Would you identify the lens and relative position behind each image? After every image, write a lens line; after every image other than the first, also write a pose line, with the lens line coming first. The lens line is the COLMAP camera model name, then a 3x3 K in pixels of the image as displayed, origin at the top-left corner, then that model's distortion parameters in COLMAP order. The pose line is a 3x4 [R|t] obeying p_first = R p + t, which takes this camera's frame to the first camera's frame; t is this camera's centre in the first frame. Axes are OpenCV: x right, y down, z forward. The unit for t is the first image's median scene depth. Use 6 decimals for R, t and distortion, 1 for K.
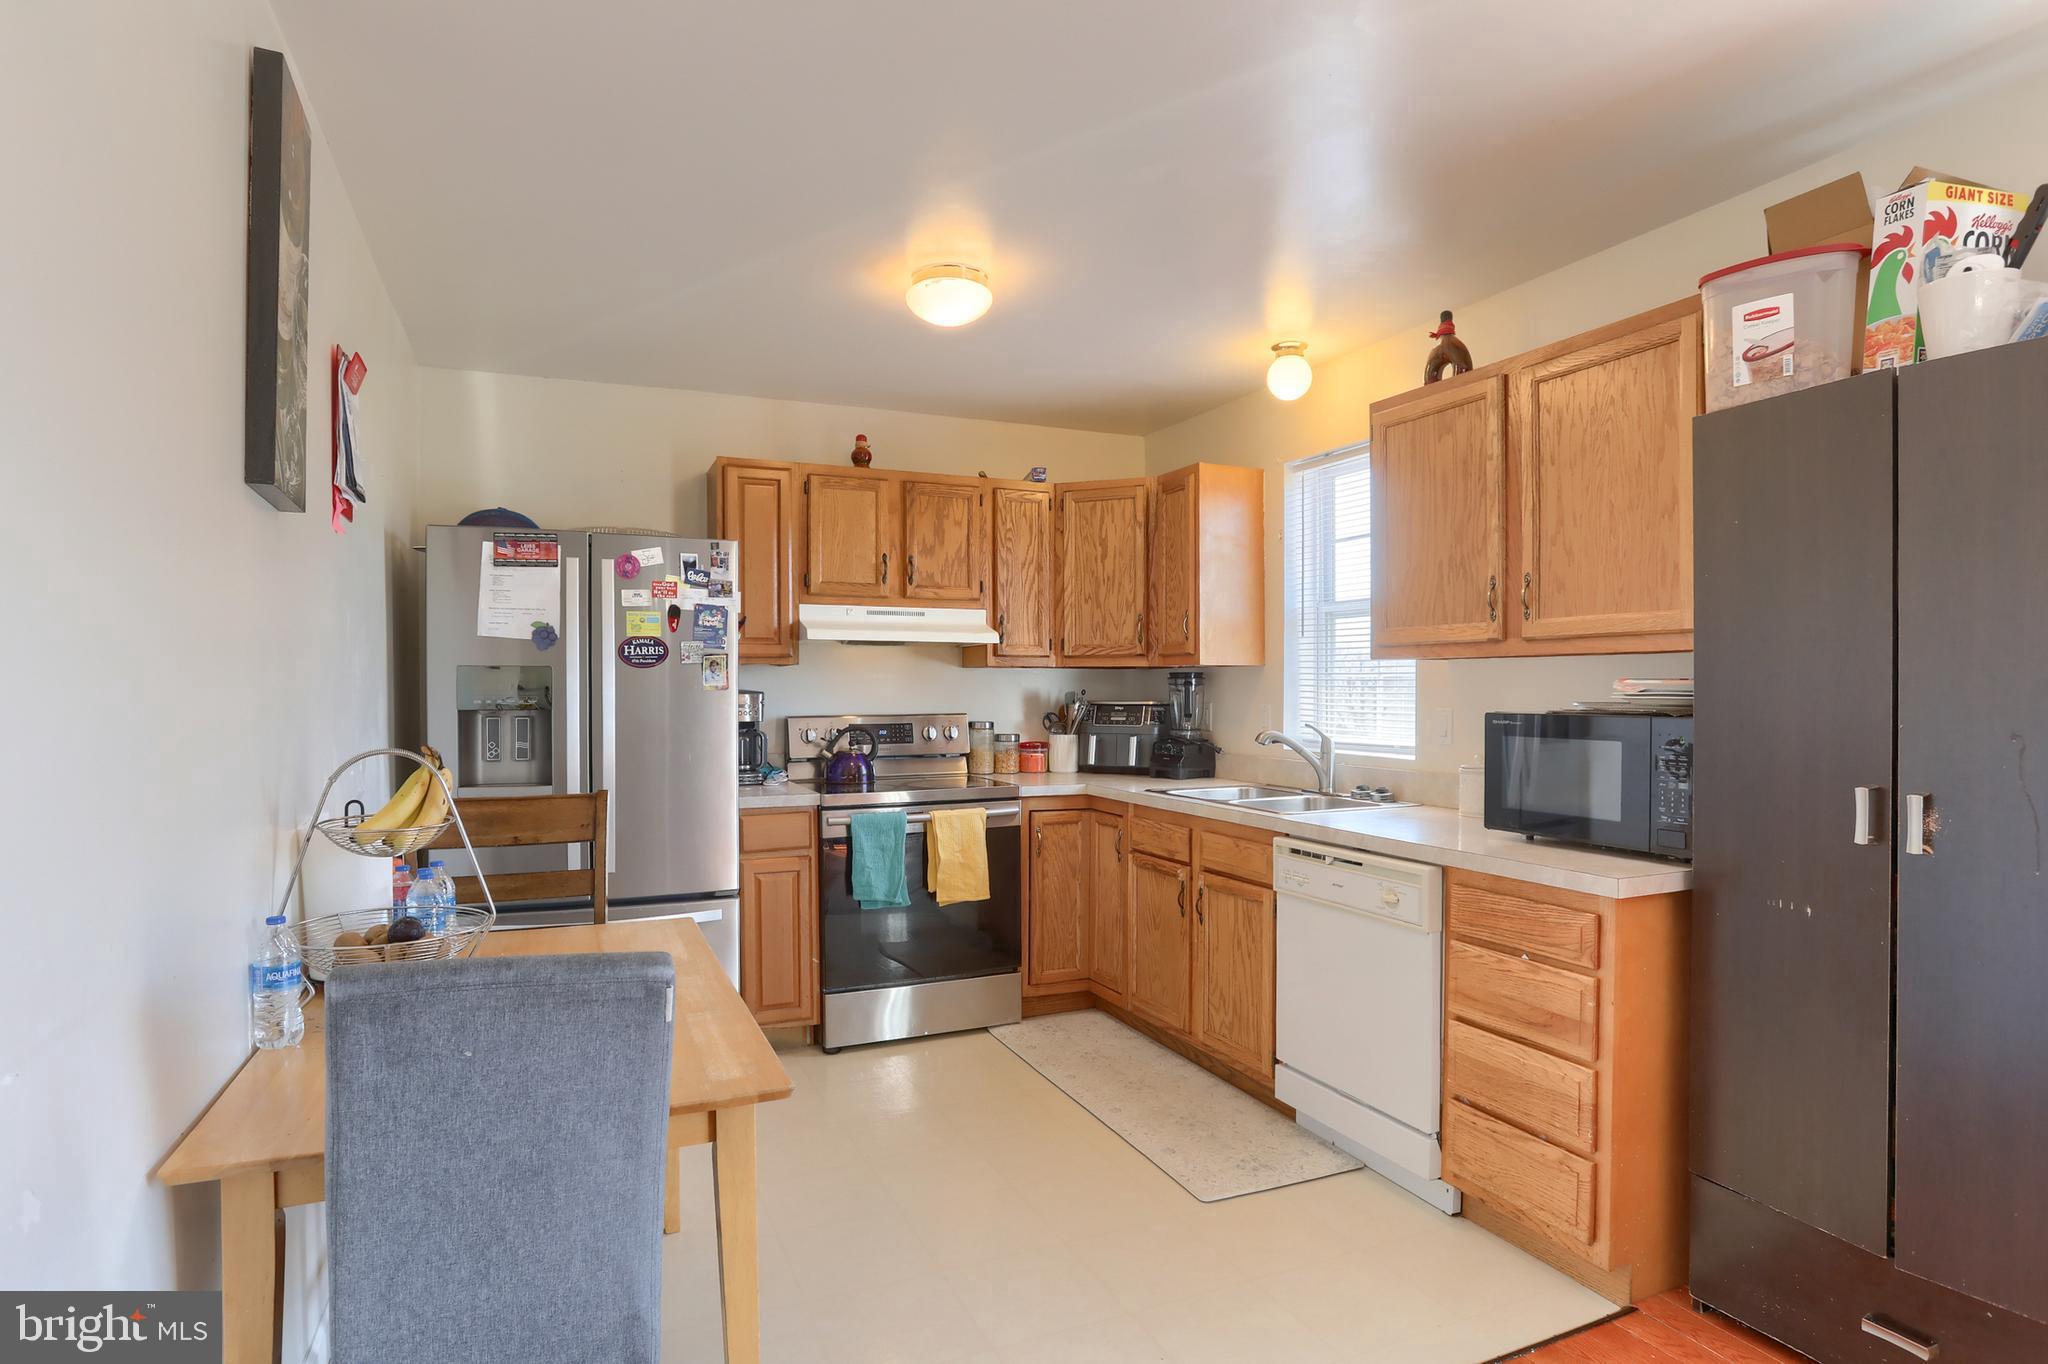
lens RADIAL K [[1081.4, 0, 1006.1], [0, 1081.4, 704.6], [0, 0, 1]] dist [-0.039625, 0.021374]
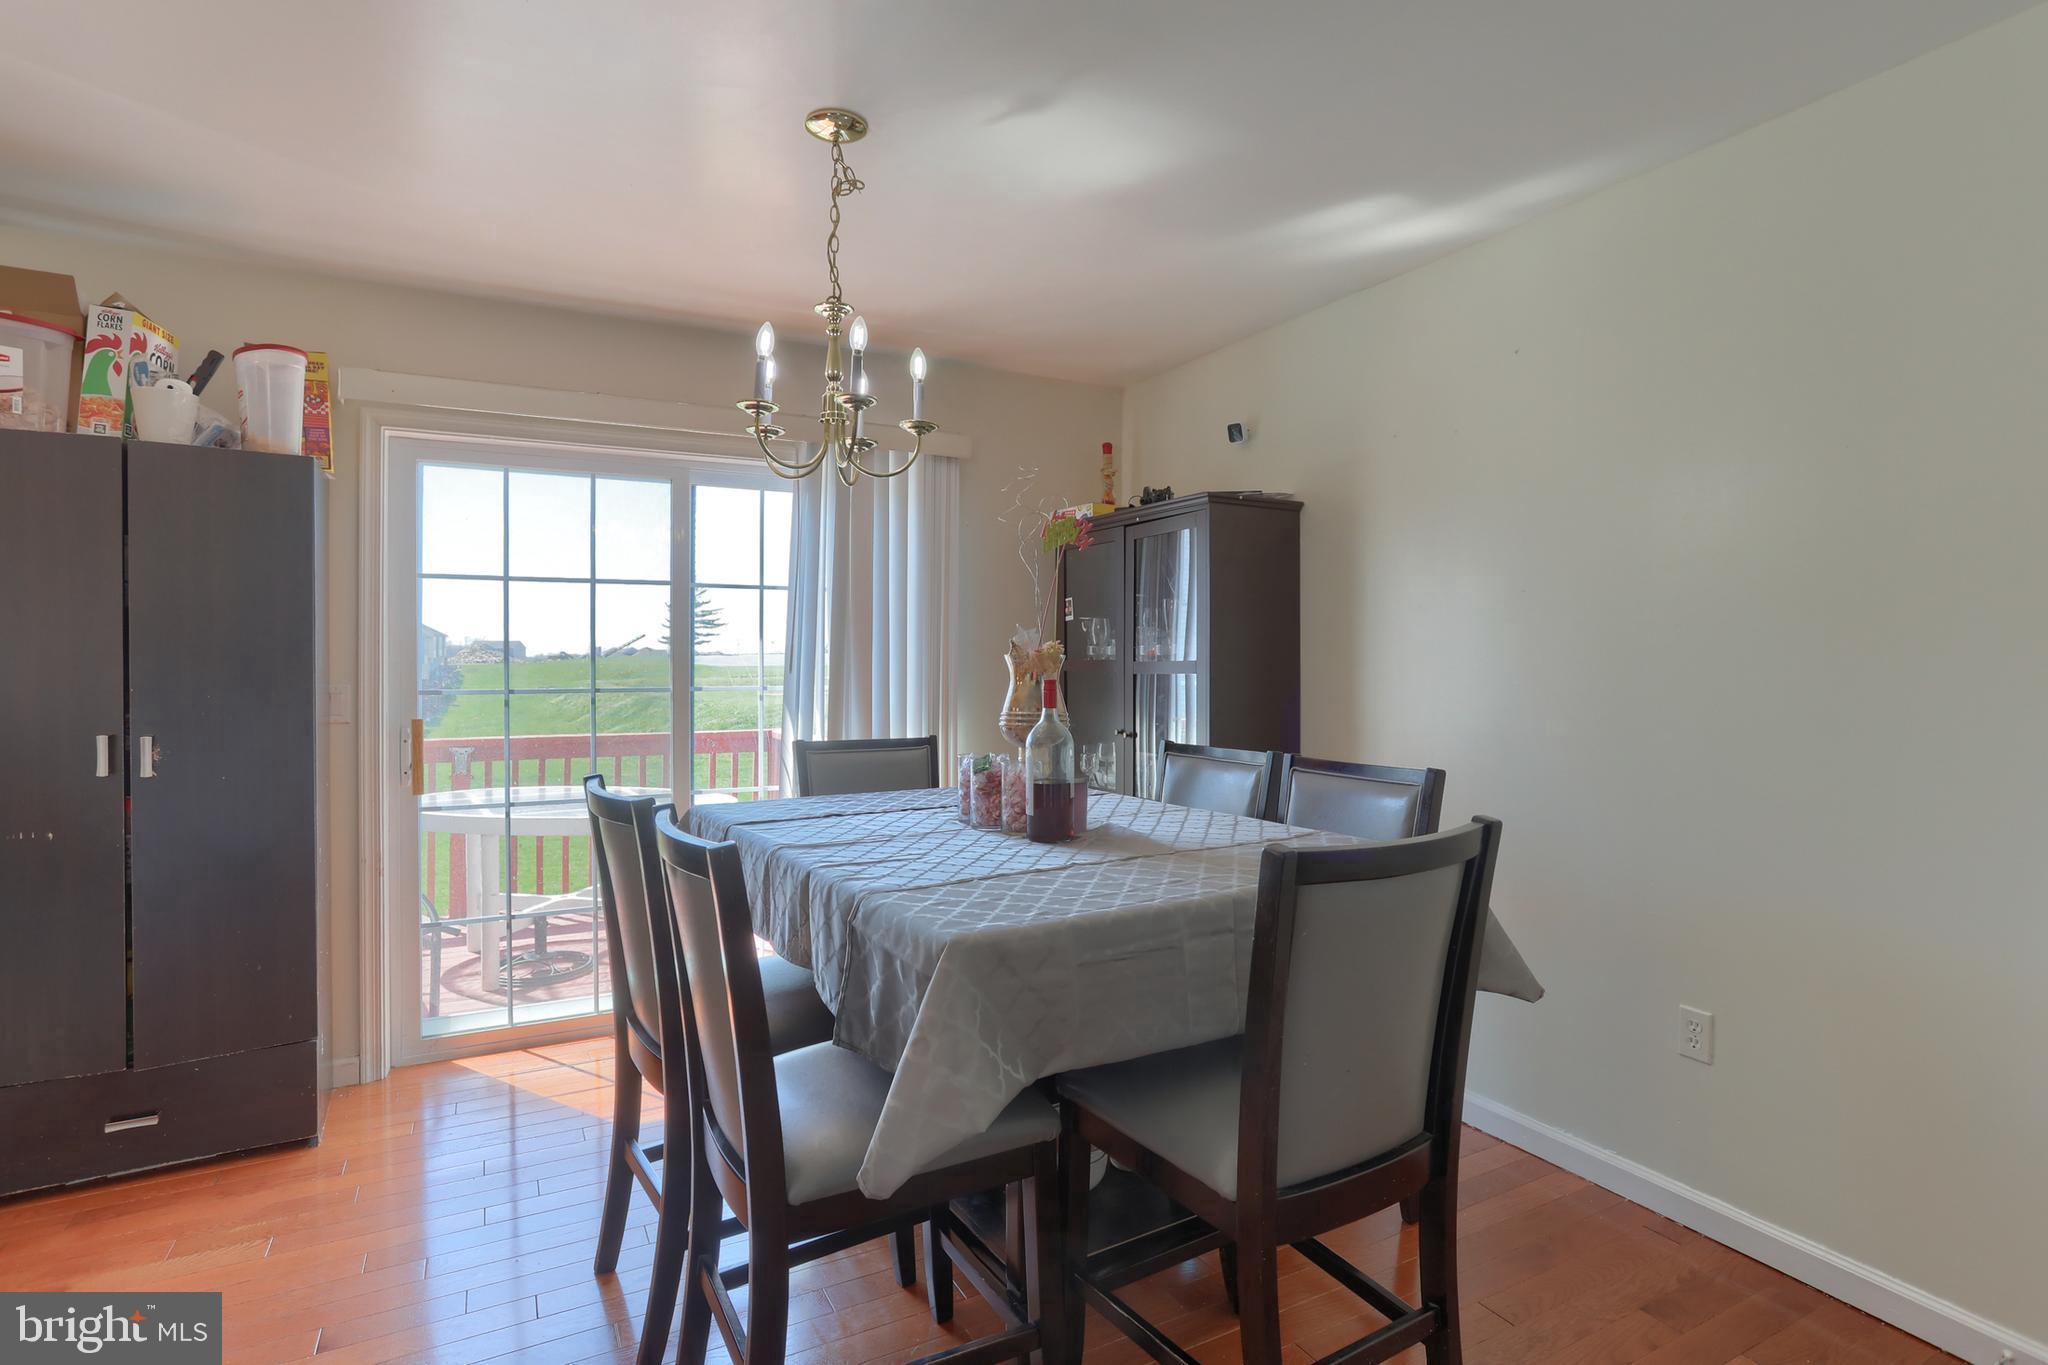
lens RADIAL K [[1021.6, 0, 1030.0], [0, 1021.6, 671.9], [0, 0, 1]] dist [-0.009134, 0.005162]
pose [[-0.062169, -0.008857, 0.998026, -0.309470], [0.013515, 0.999861, 0.009715, -0.000651], [-0.997974, 0.014092, -0.062041, -0.063725]]
